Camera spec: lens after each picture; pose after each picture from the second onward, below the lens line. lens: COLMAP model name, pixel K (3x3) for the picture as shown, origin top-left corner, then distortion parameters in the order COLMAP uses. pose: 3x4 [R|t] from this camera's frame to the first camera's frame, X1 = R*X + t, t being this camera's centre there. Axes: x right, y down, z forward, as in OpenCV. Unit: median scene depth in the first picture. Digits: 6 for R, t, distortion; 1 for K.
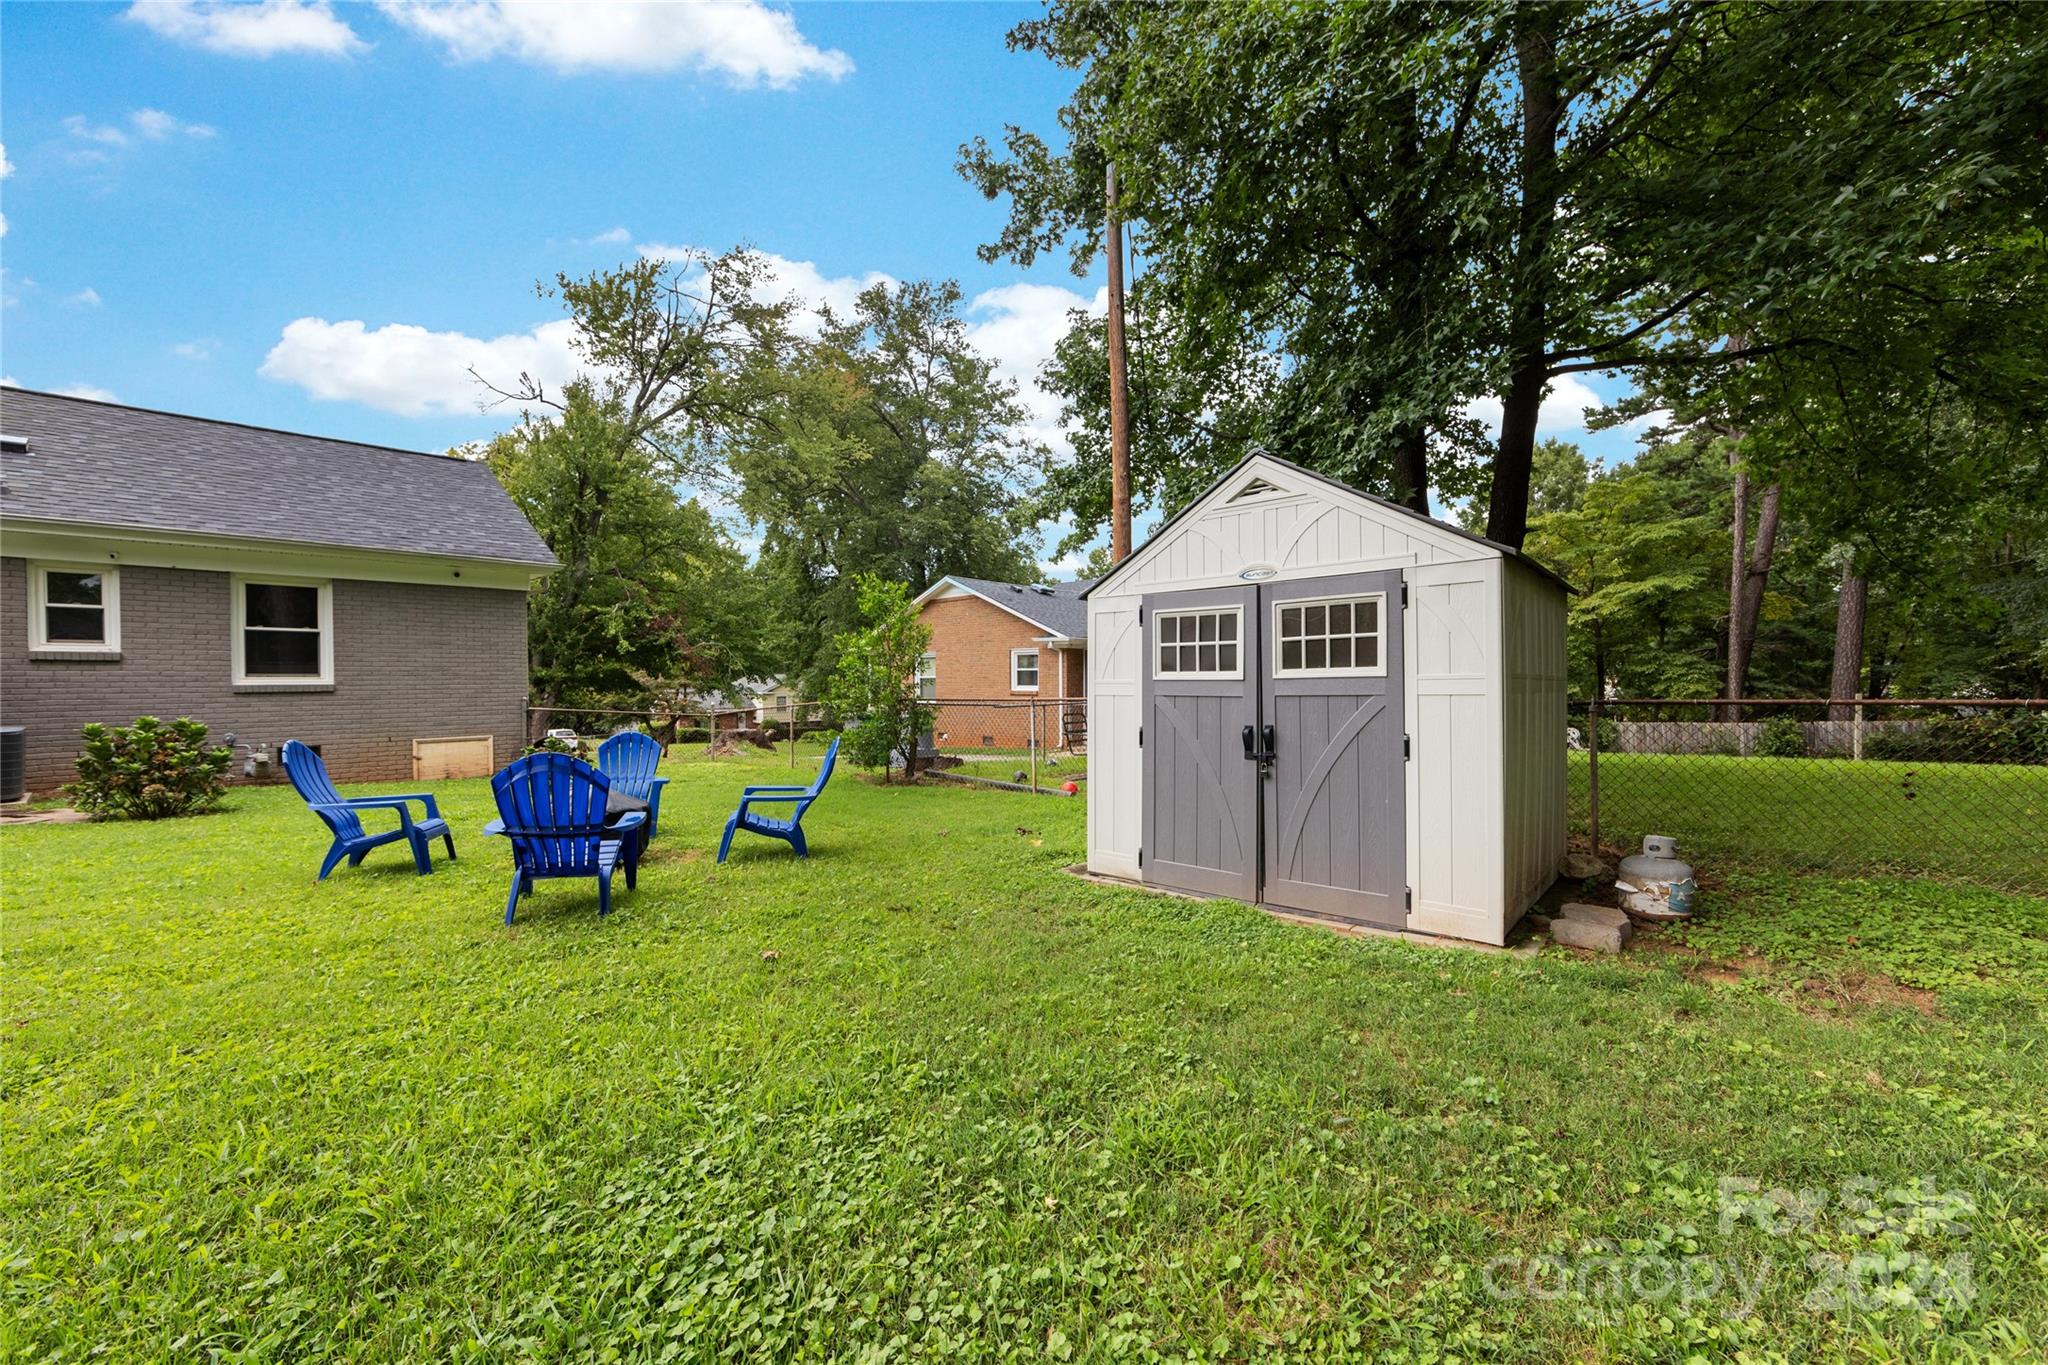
lens RADIAL K [[801.8, 0, 1022.2], [0, 801.8, 683.2], [0, 0, 1]] dist [-0.003626, -0.000183]
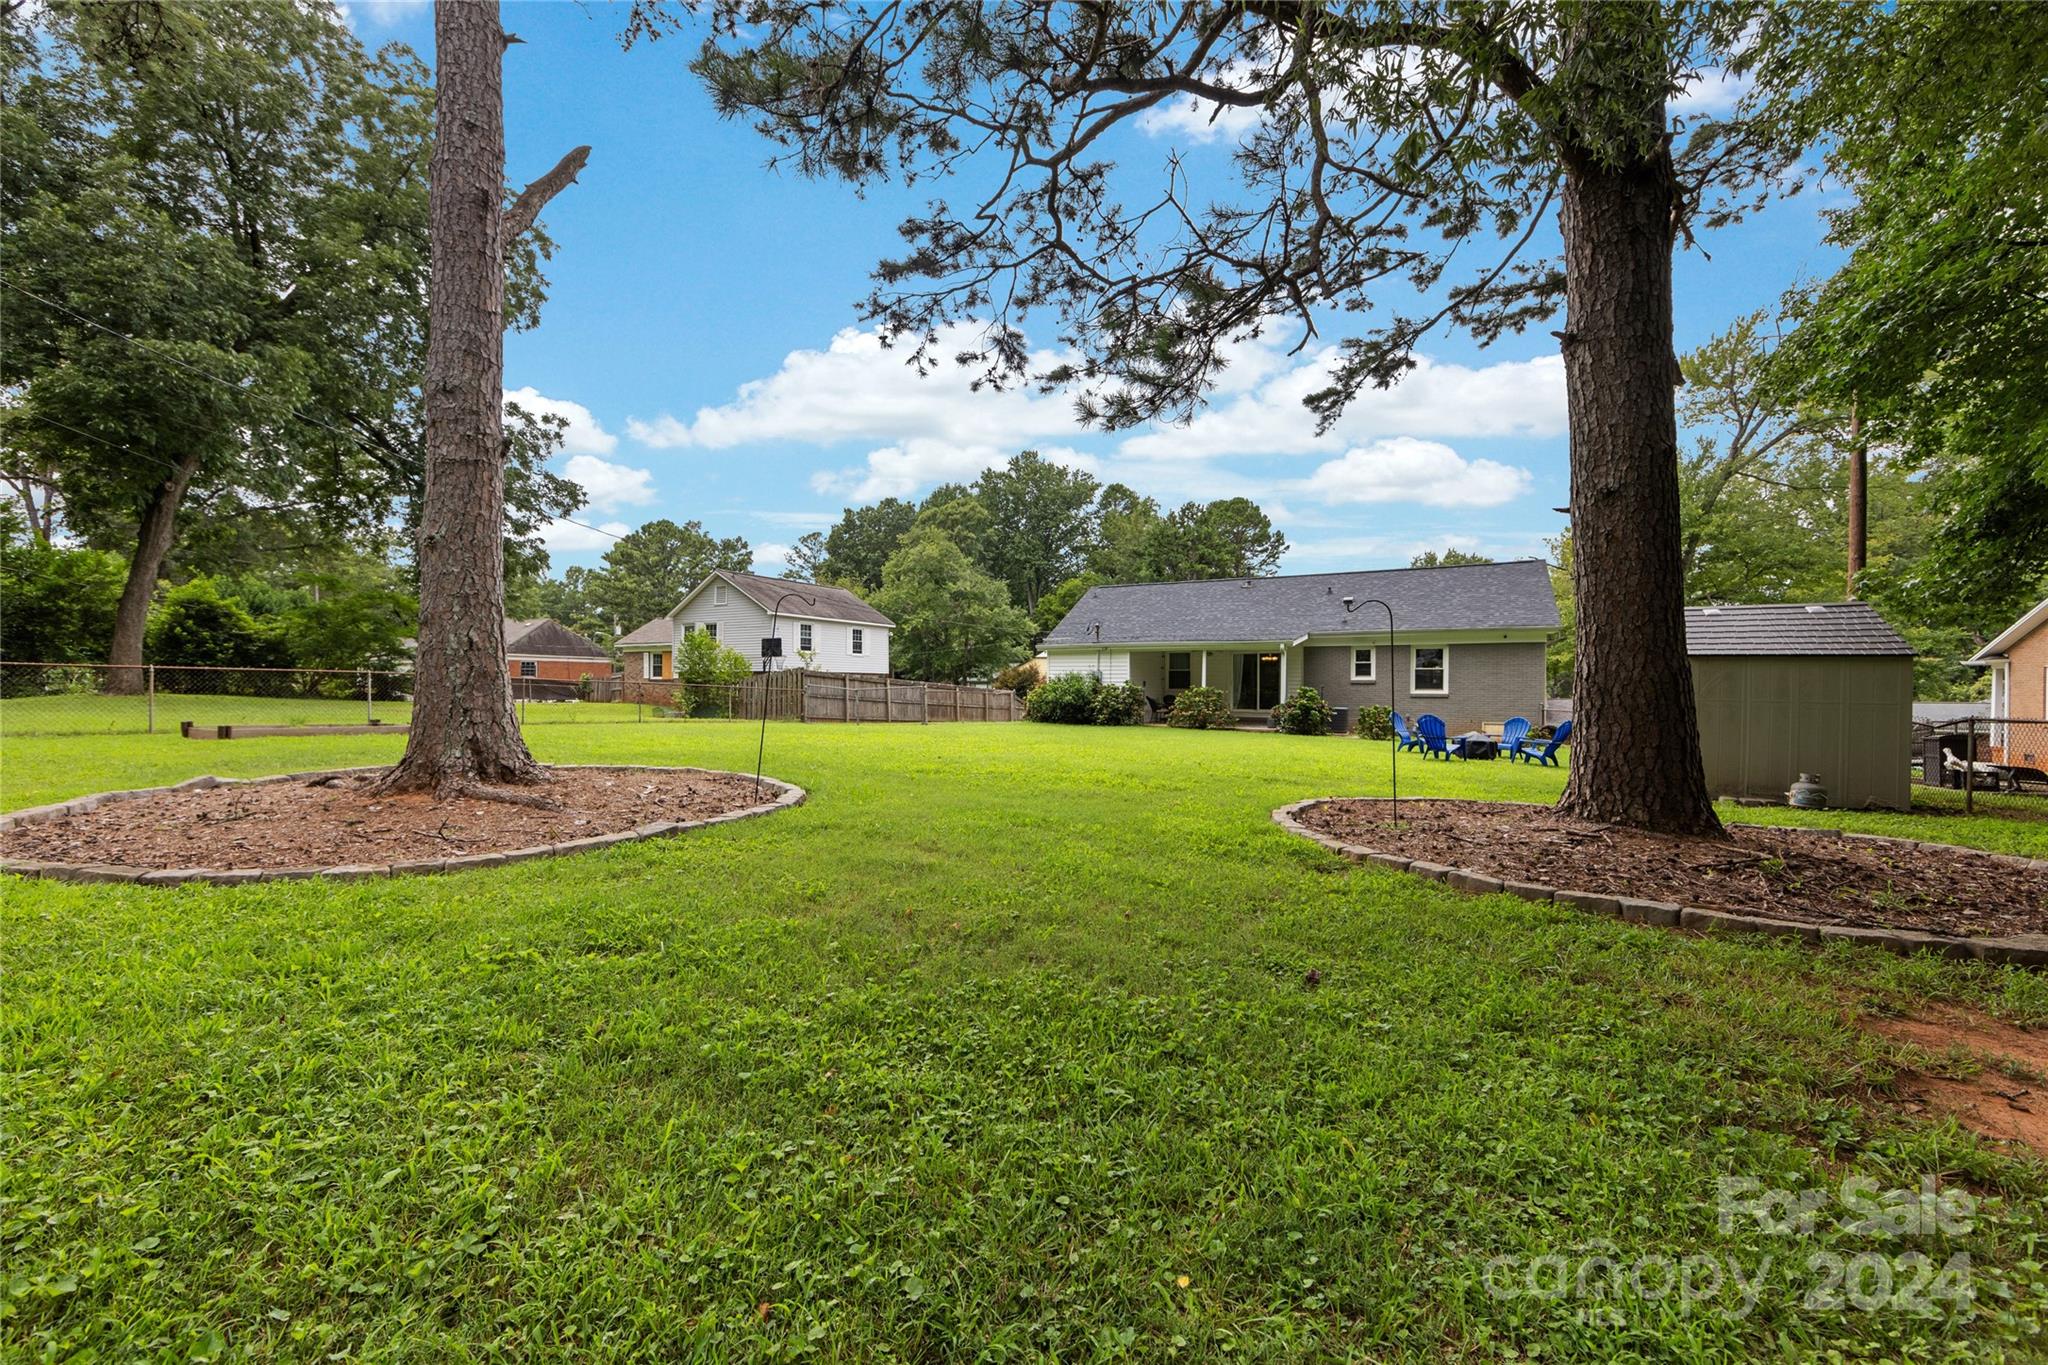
lens RADIAL K [[801.8, 0, 1022.6], [0, 801.8, 689.0], [0, 0, 1]] dist [-0.003626, -0.000183]
pose [[0.264941, 0.008002, -0.964231, 0.466030], [-0.014853, 0.999881, 0.004216, -0.002214], [0.964150, 0.013204, 0.265028, -0.342229]]
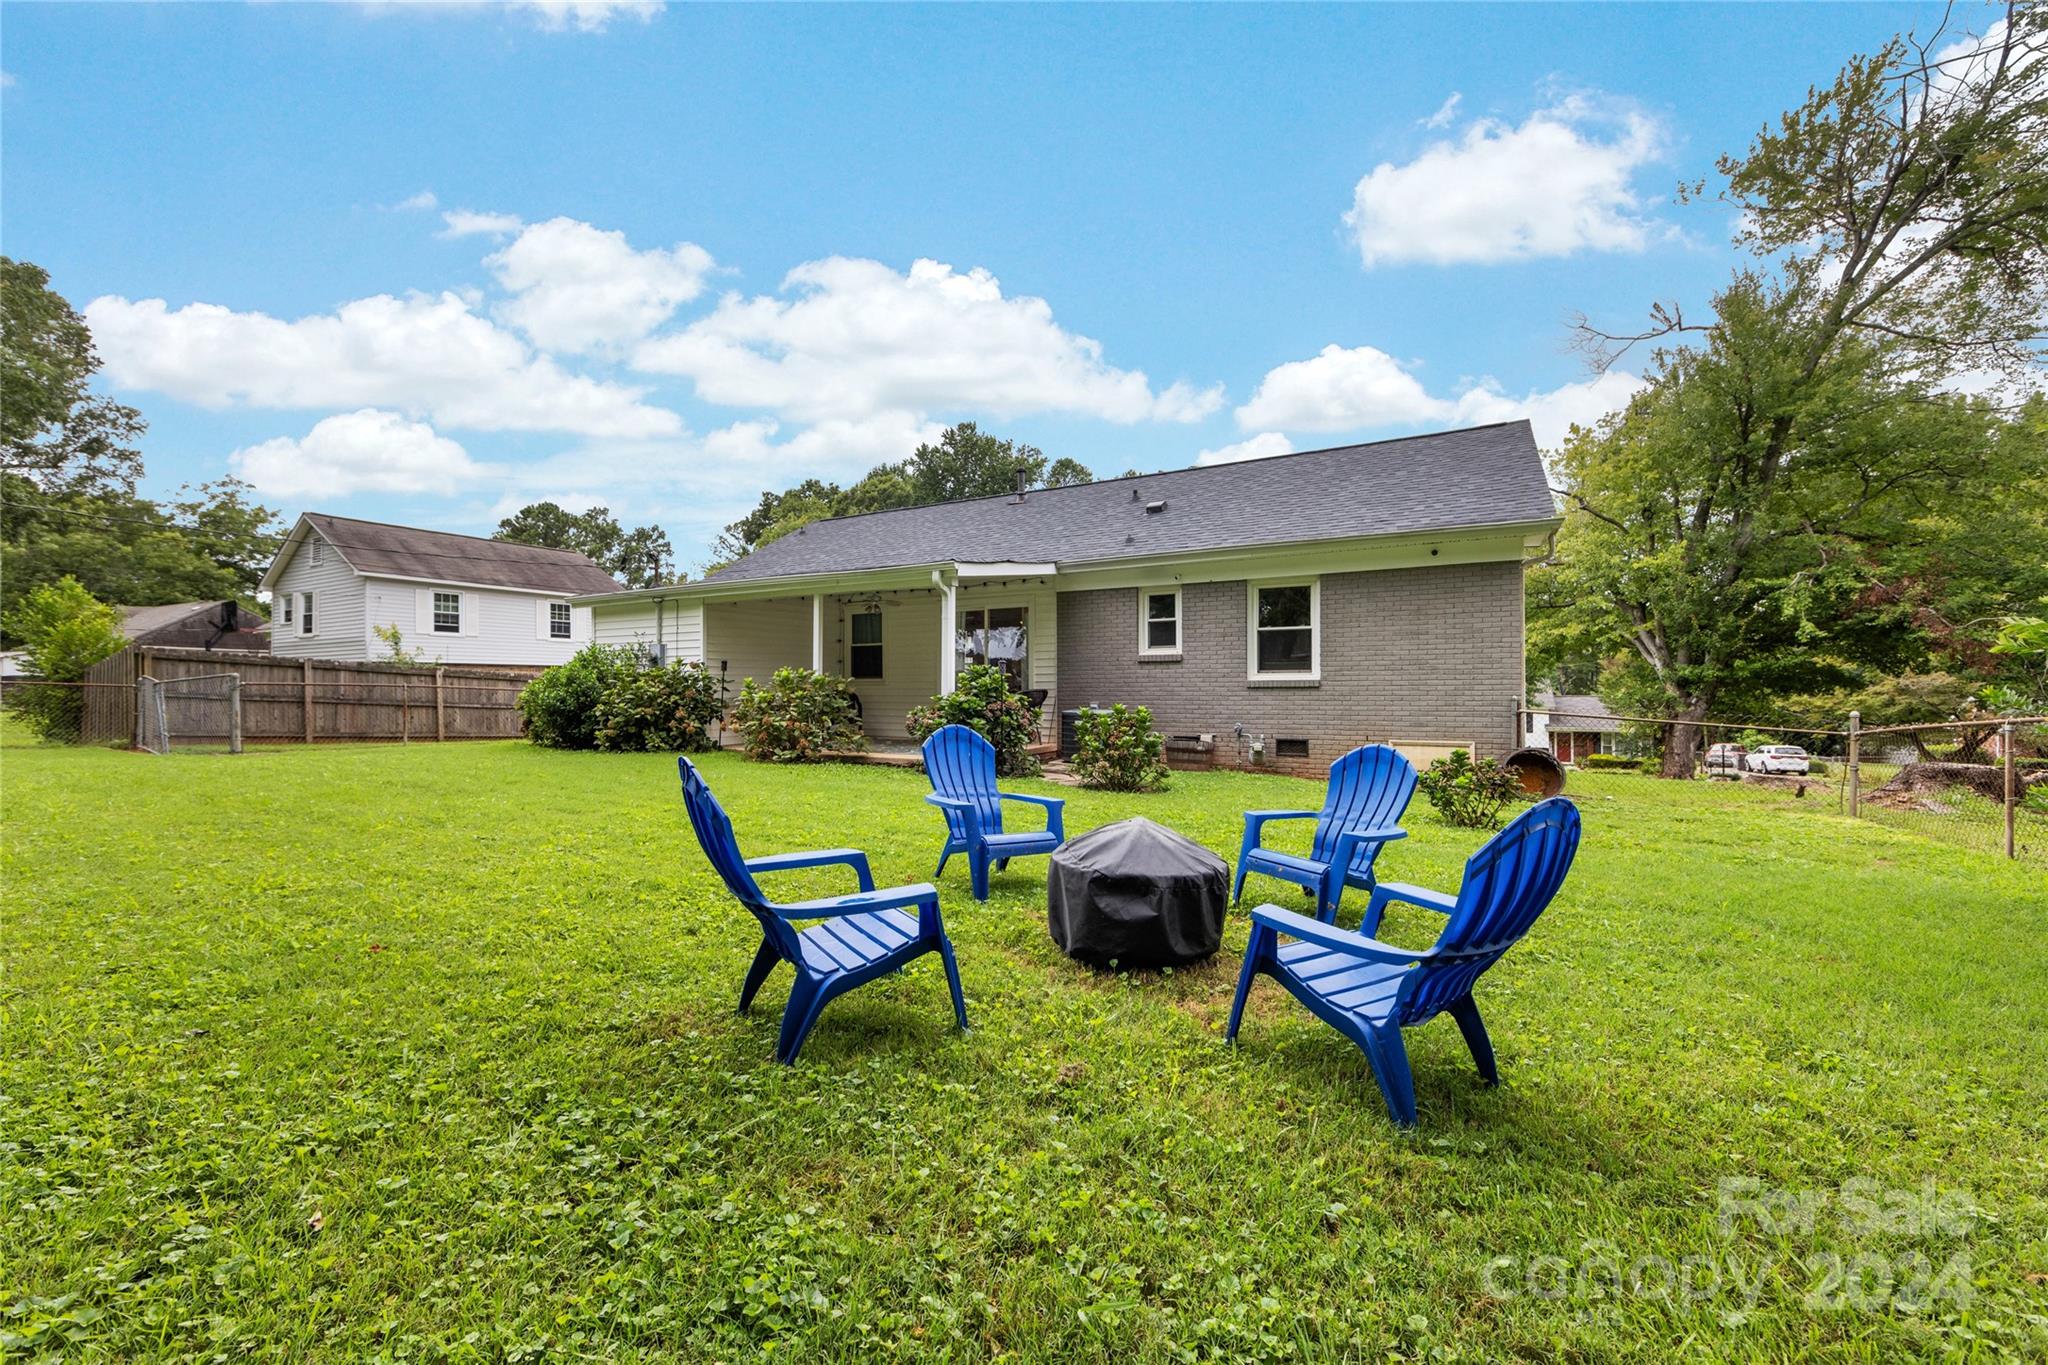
lens RADIAL K [[801.8, 0, 1009.5], [0, 801.8, 690.9], [0, 0, 1]] dist [-0.003626, -0.000183]
pose [[0.245498, 0.006327, -0.969376, 0.011060], [-0.003285, 0.999978, 0.005695, 0.005767], [0.969392, 0.001786, 0.245513, 0.194877]]
